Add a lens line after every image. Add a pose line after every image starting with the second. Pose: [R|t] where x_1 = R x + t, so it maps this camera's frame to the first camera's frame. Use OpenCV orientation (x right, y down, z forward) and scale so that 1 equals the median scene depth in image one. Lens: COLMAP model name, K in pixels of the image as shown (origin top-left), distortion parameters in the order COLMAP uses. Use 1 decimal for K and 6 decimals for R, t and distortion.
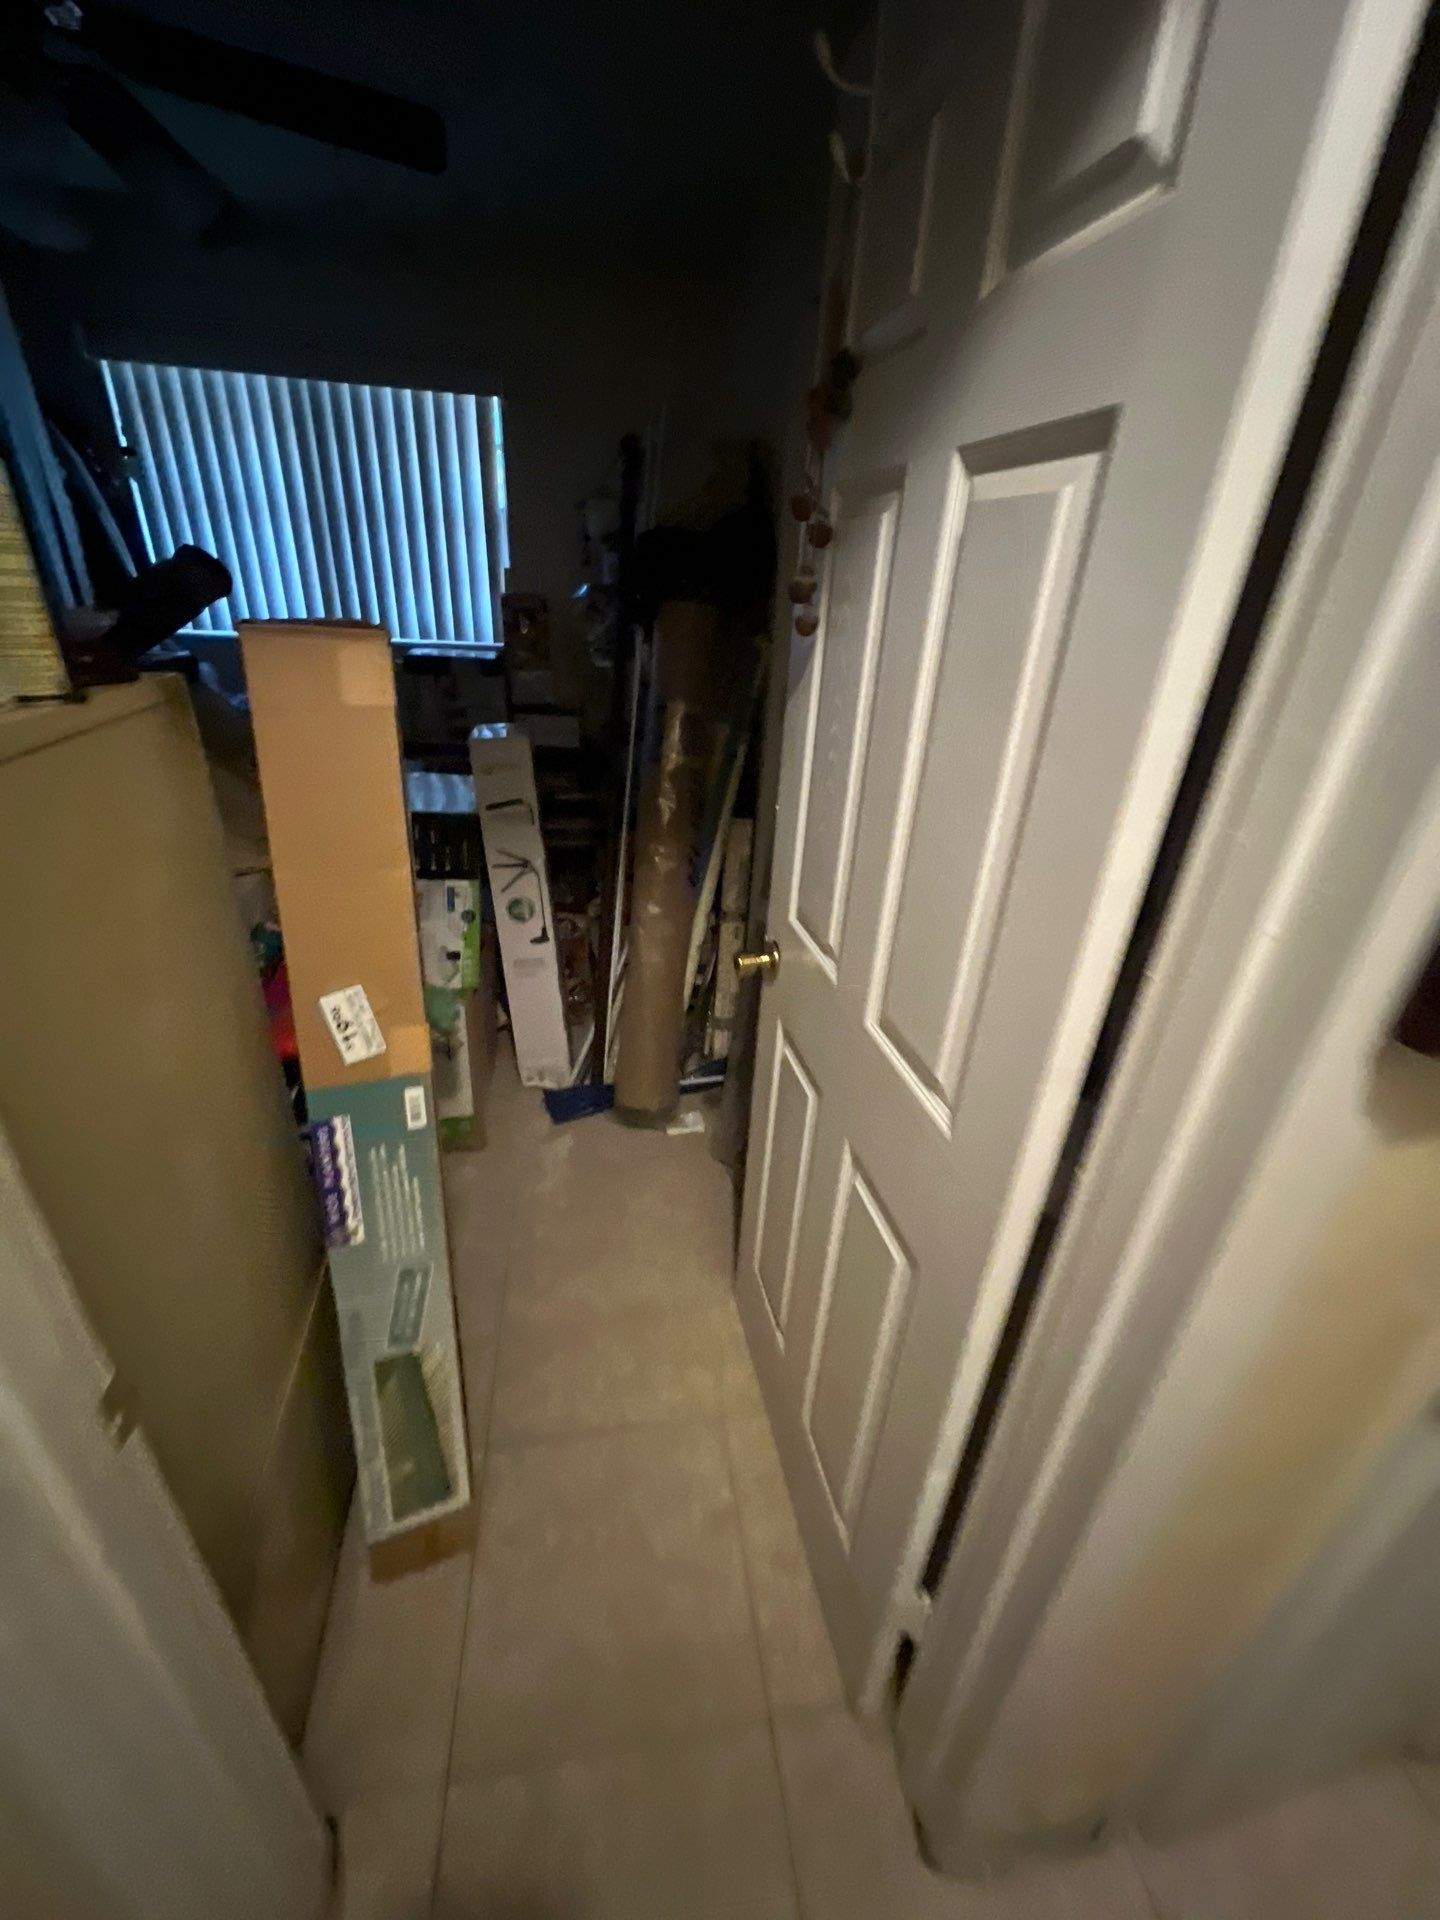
lens RADIAL K [[764.6, 0, 720.8], [0, 764.6, 959.3], [0, 0, 1]] dist [-0.002238, 0.001309]
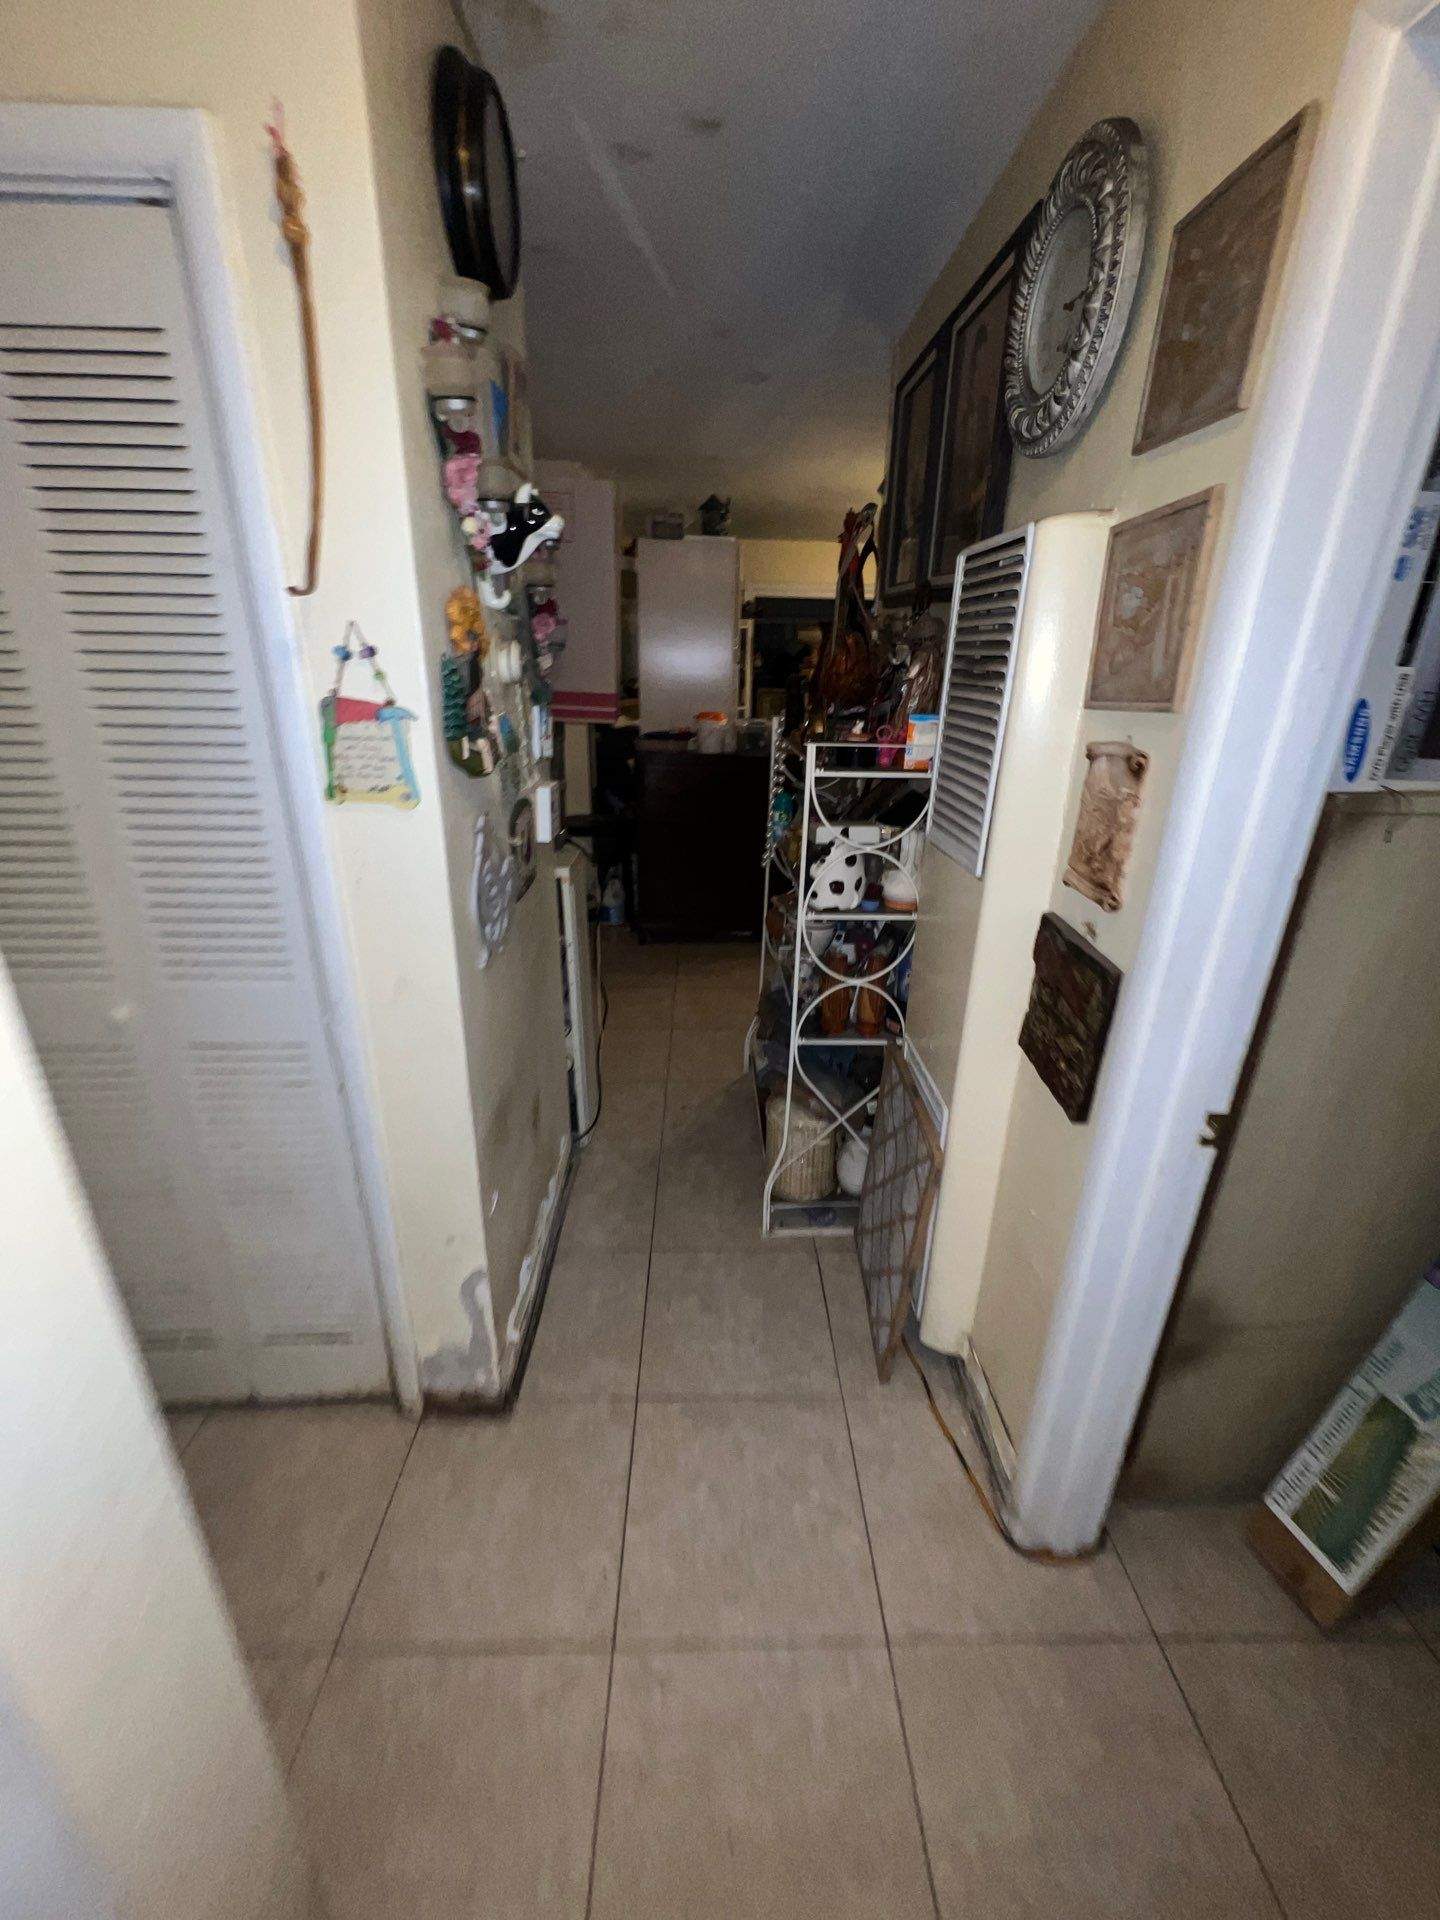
lens RADIAL K [[770.8, 0, 722.9], [0, 770.8, 959.0], [0, 0, 1]] dist [-0.000091, 0.000382]
pose [[-0.134635, 0.307840, -0.941864, 0.273493], [-0.466871, 0.818695, 0.334320, 0.048982], [0.874017, 0.484740, 0.033497, -0.082219]]
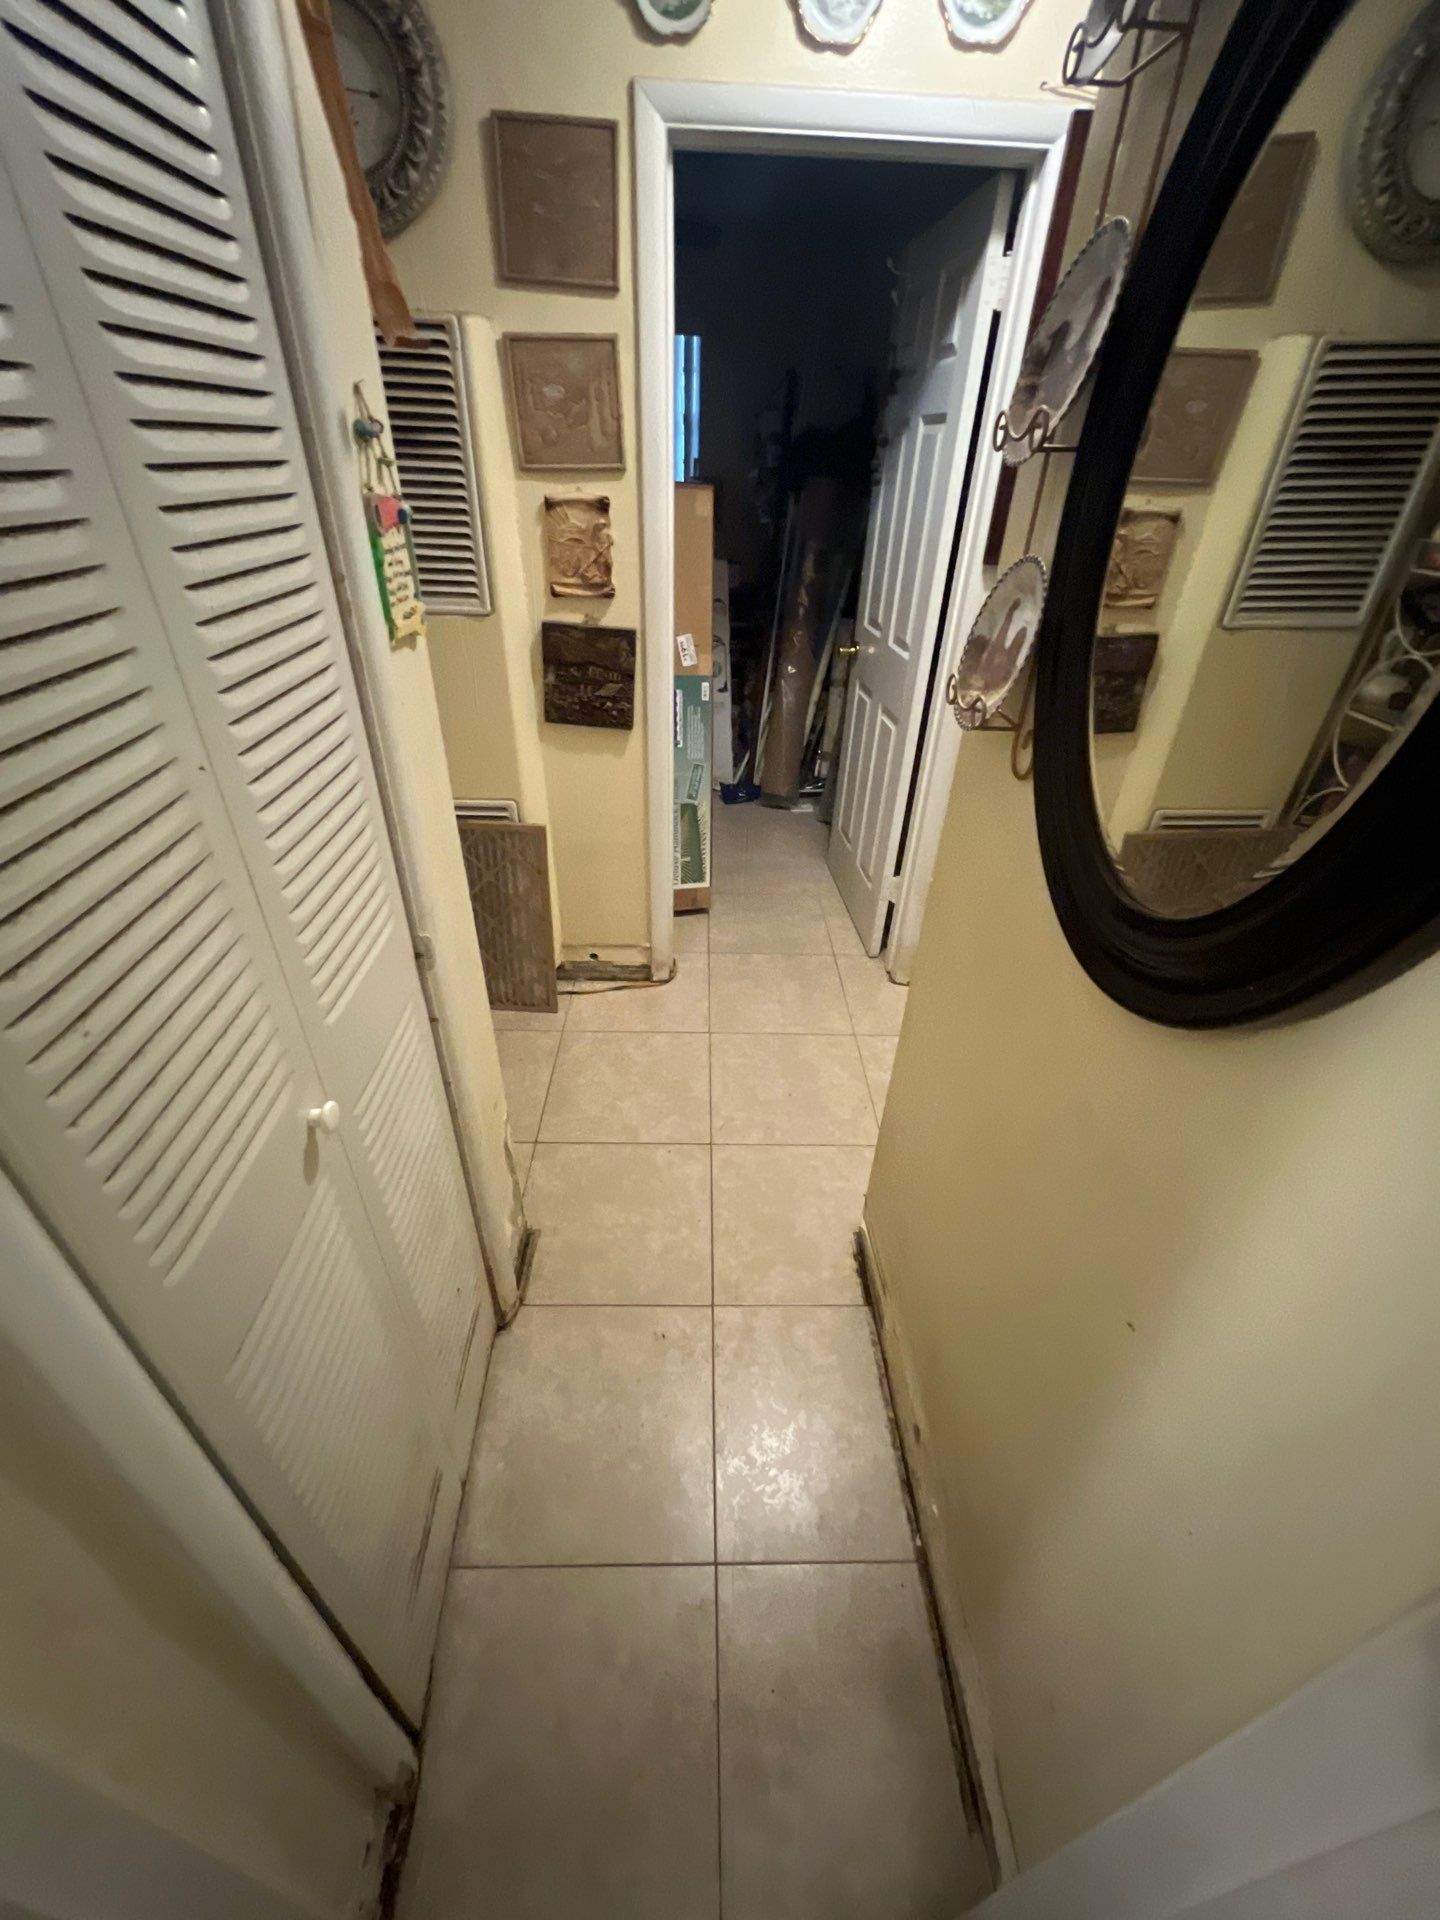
lens RADIAL K [[764.6, 0, 720.9], [0, 764.6, 959.4], [0, 0, 1]] dist [-0.003033, 0.000663]
pose [[0.990714, 0.057499, -0.123205, 0.003421], [-0.043157, 0.992303, 0.116074, 0.386404], [0.128930, -0.109679, 0.985570, -0.773197]]
